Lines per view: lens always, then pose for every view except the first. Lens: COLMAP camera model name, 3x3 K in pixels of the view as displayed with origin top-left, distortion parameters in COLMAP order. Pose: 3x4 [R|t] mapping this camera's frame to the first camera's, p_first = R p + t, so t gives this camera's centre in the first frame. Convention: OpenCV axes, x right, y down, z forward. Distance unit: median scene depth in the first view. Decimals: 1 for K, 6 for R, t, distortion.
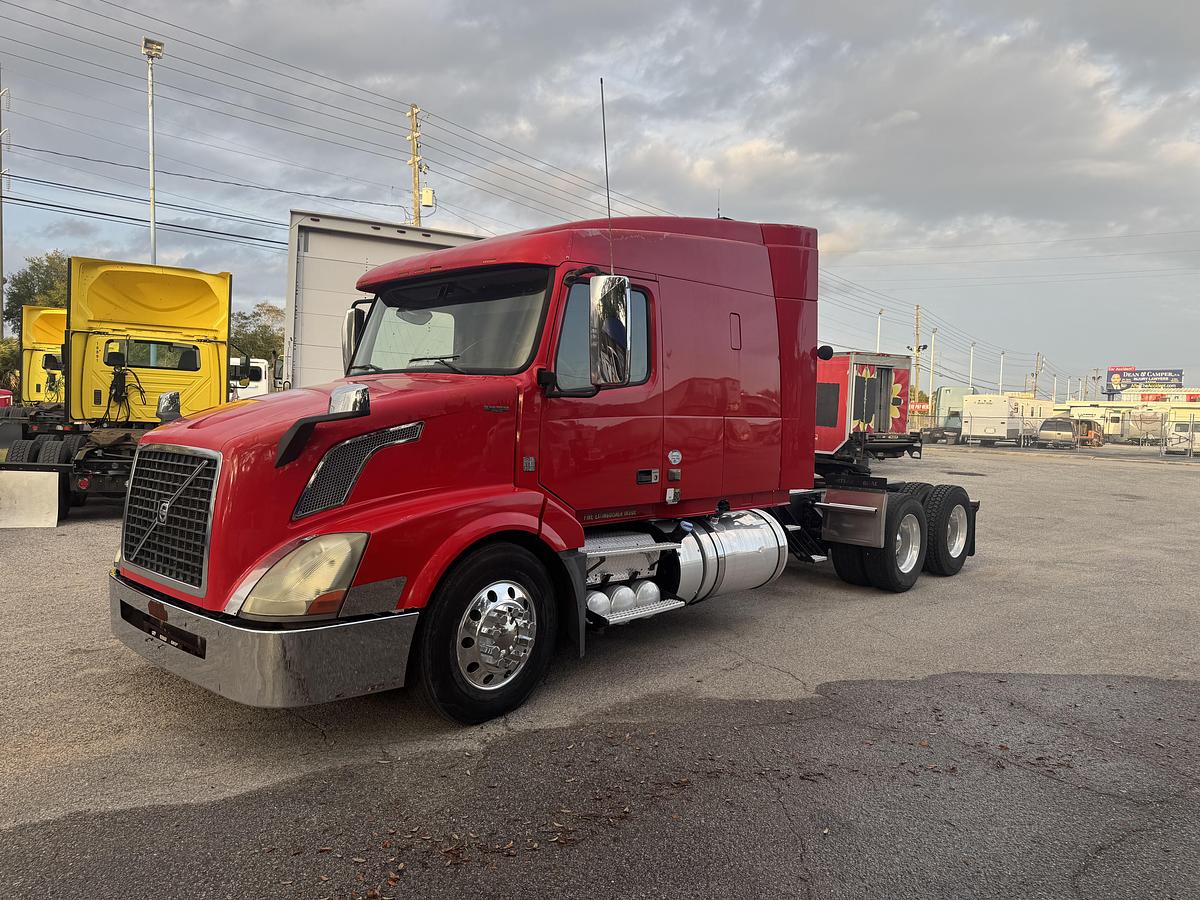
lens RADIAL K [[846.6, 0, 597.3], [0, 846.6, 448.2], [0, 0, 1]] dist [0.027105, -0.039600]
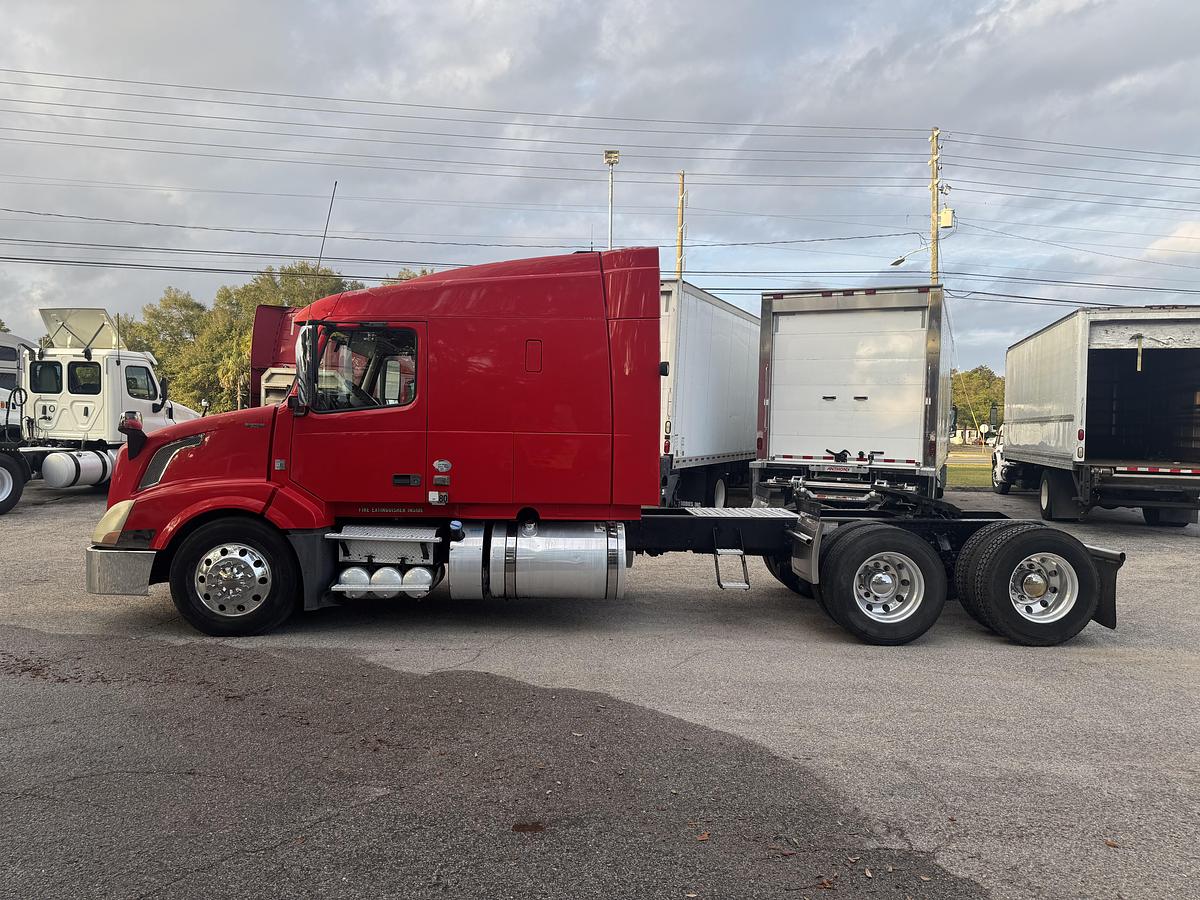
lens RADIAL K [[827.1, 0, 600.0], [0, 827.1, 450.0], [0, 0, 1]] dist [0.034522, -0.000189]
pose [[0.711821, 0.000595, -0.702361, 1.126880], [-0.029091, 0.999166, -0.028637, 0.015917], [0.701758, 0.040817, 0.711245, 0.344634]]
